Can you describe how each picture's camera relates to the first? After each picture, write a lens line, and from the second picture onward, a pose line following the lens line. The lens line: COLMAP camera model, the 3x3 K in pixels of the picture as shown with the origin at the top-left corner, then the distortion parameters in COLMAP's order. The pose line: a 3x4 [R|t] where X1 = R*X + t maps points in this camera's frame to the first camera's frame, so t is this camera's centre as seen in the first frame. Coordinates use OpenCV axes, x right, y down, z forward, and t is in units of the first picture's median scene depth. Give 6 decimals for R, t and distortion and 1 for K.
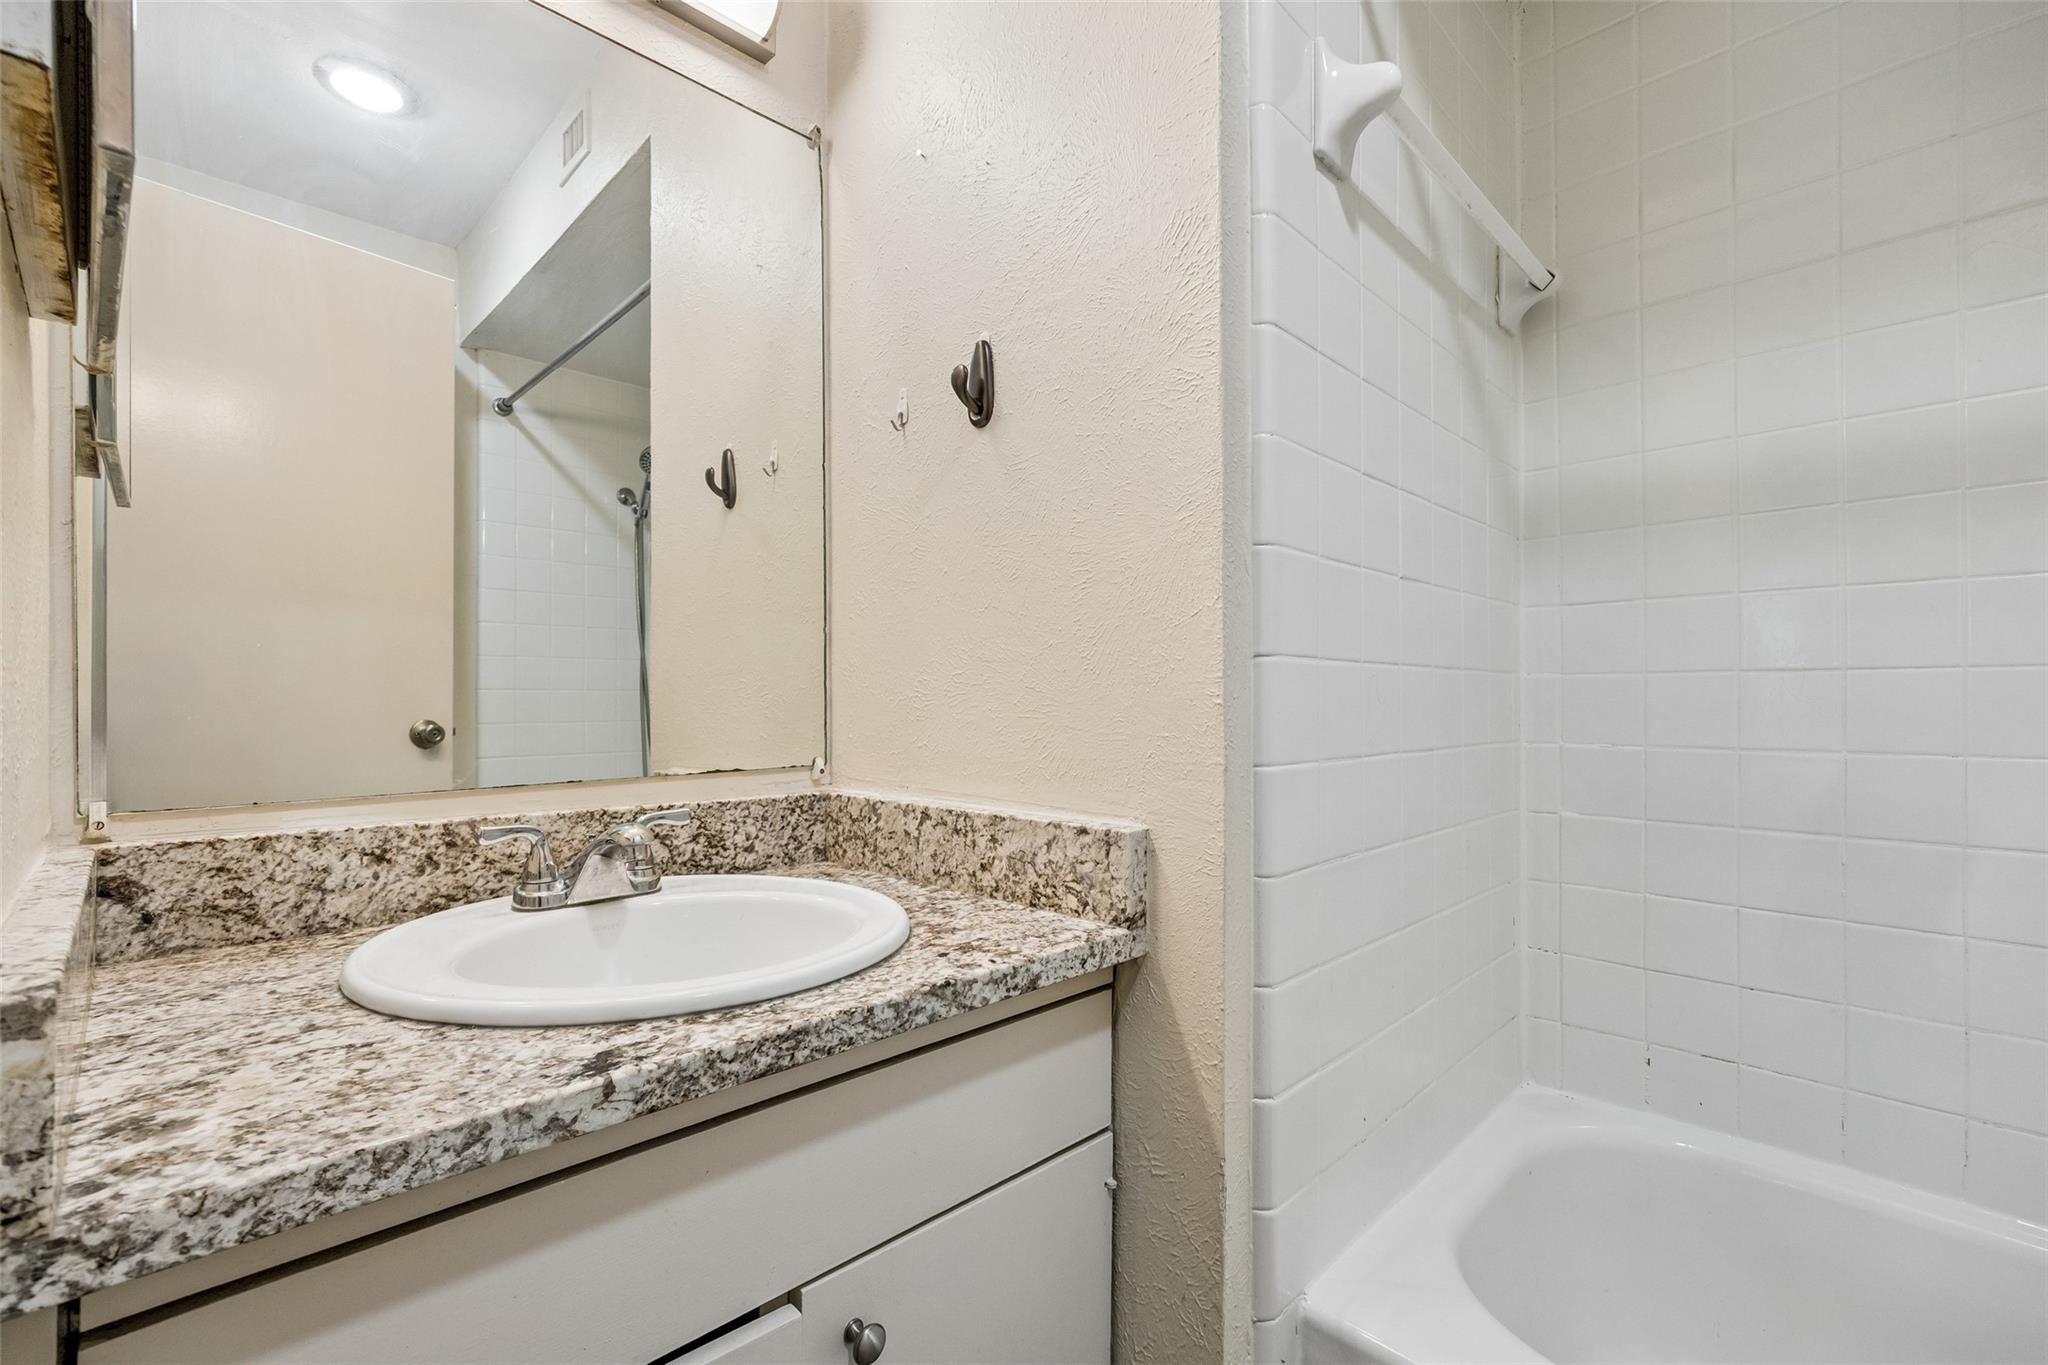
lens RADIAL K [[904.9, 0, 1021.3], [0, 904.9, 693.7], [0, 0, 1]] dist [-0.000807, -0.000709]
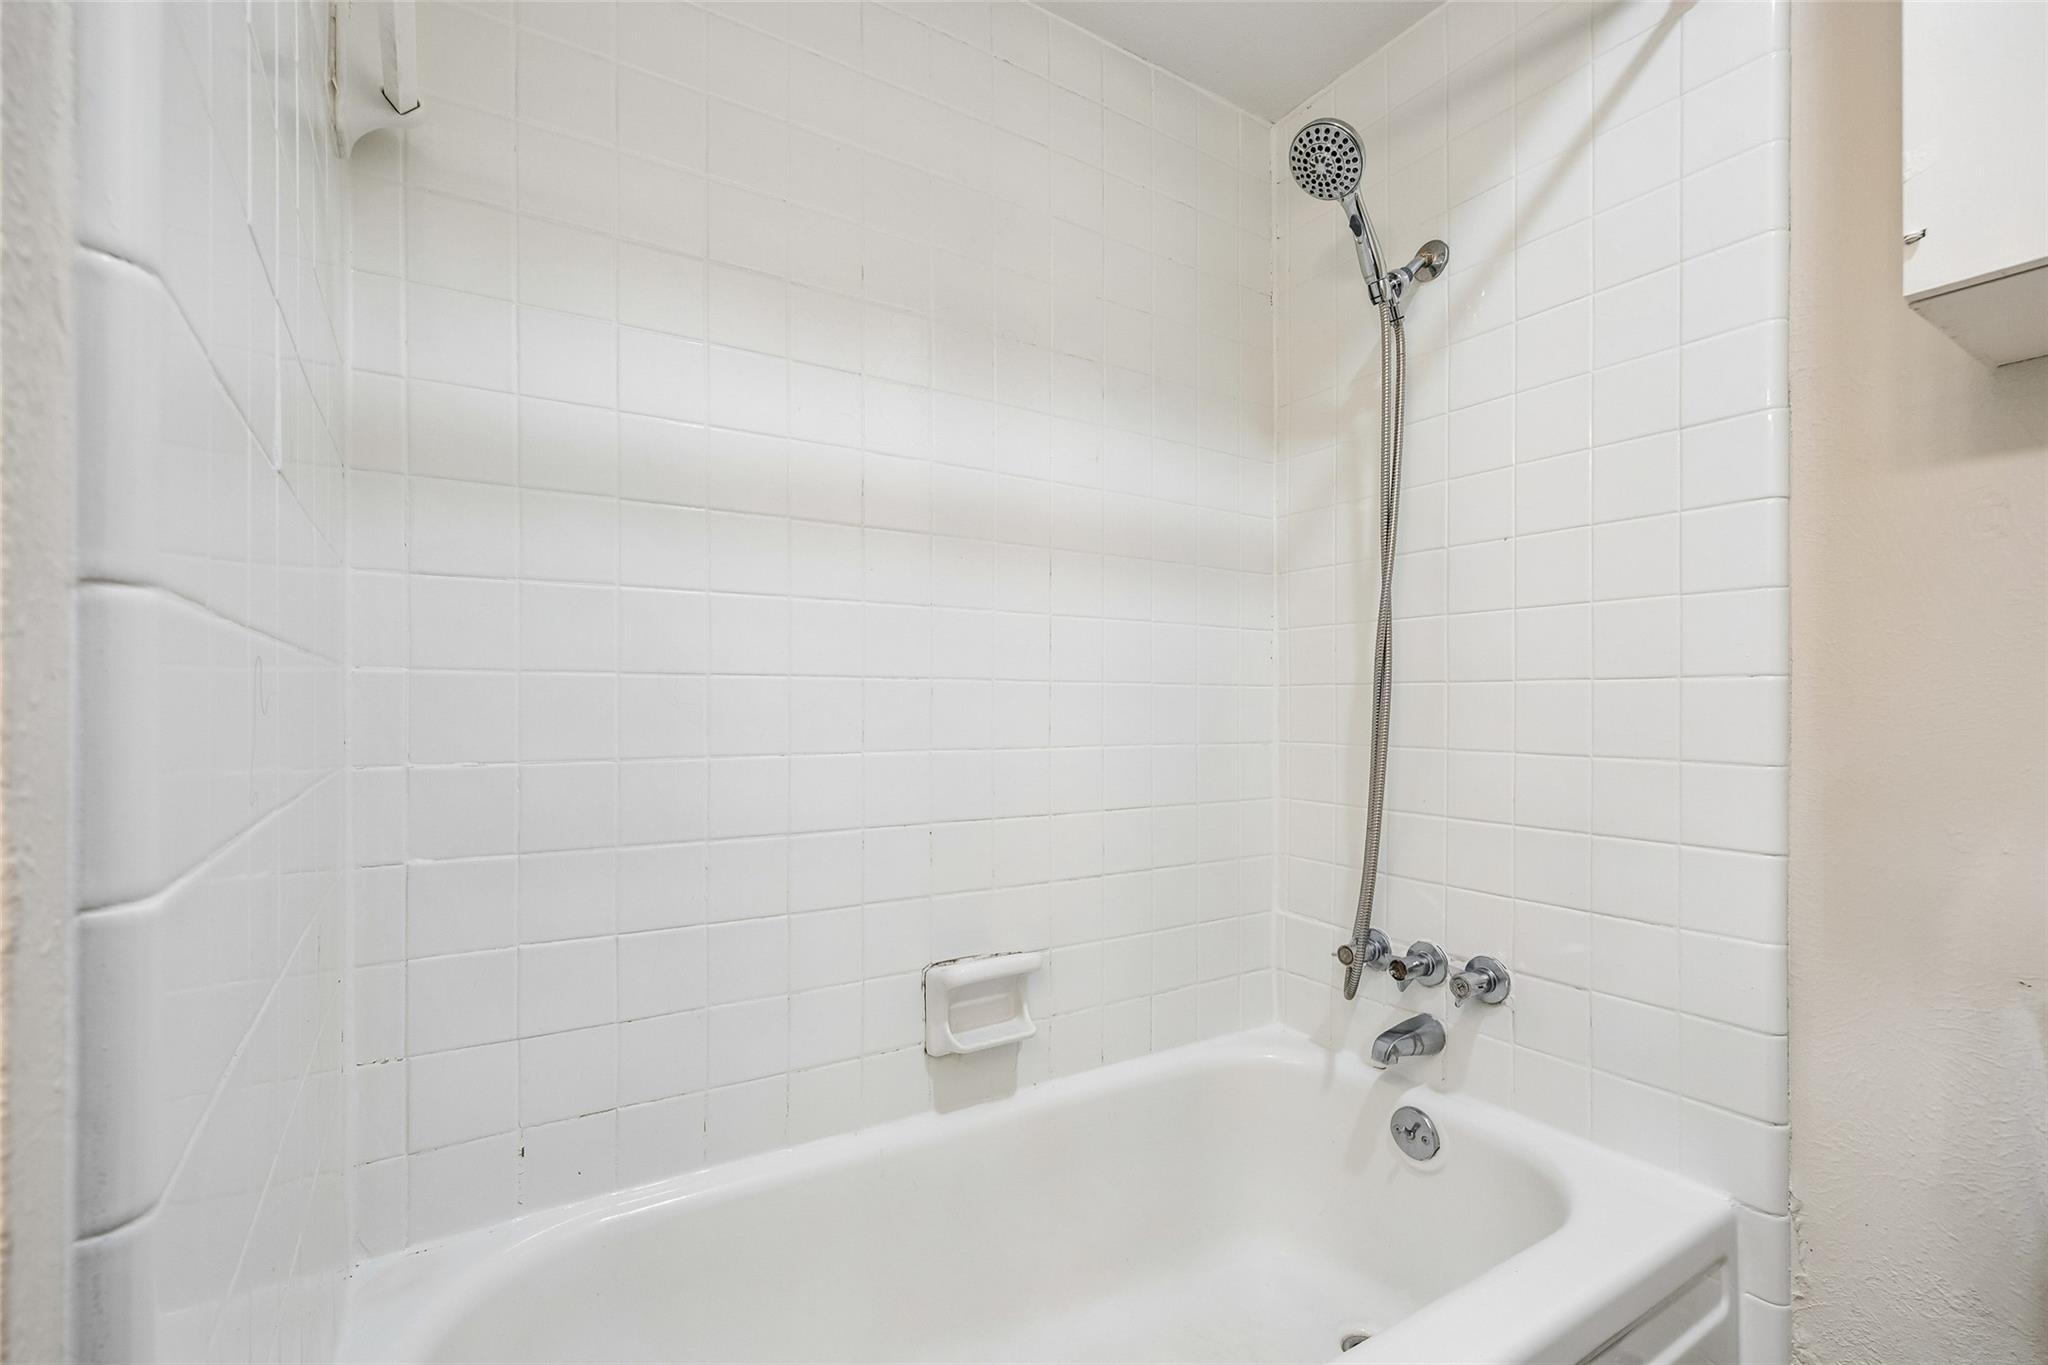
lens RADIAL K [[904.9, 0, 1016.7], [0, 904.9, 704.8], [0, 0, 1]] dist [-0.000807, -0.000709]
pose [[0.223690, -0.004070, 0.974652, 0.007211], [-0.005759, 0.999968, 0.005497, 0.000473], [-0.974643, -0.006842, 0.223660, 0.392288]]
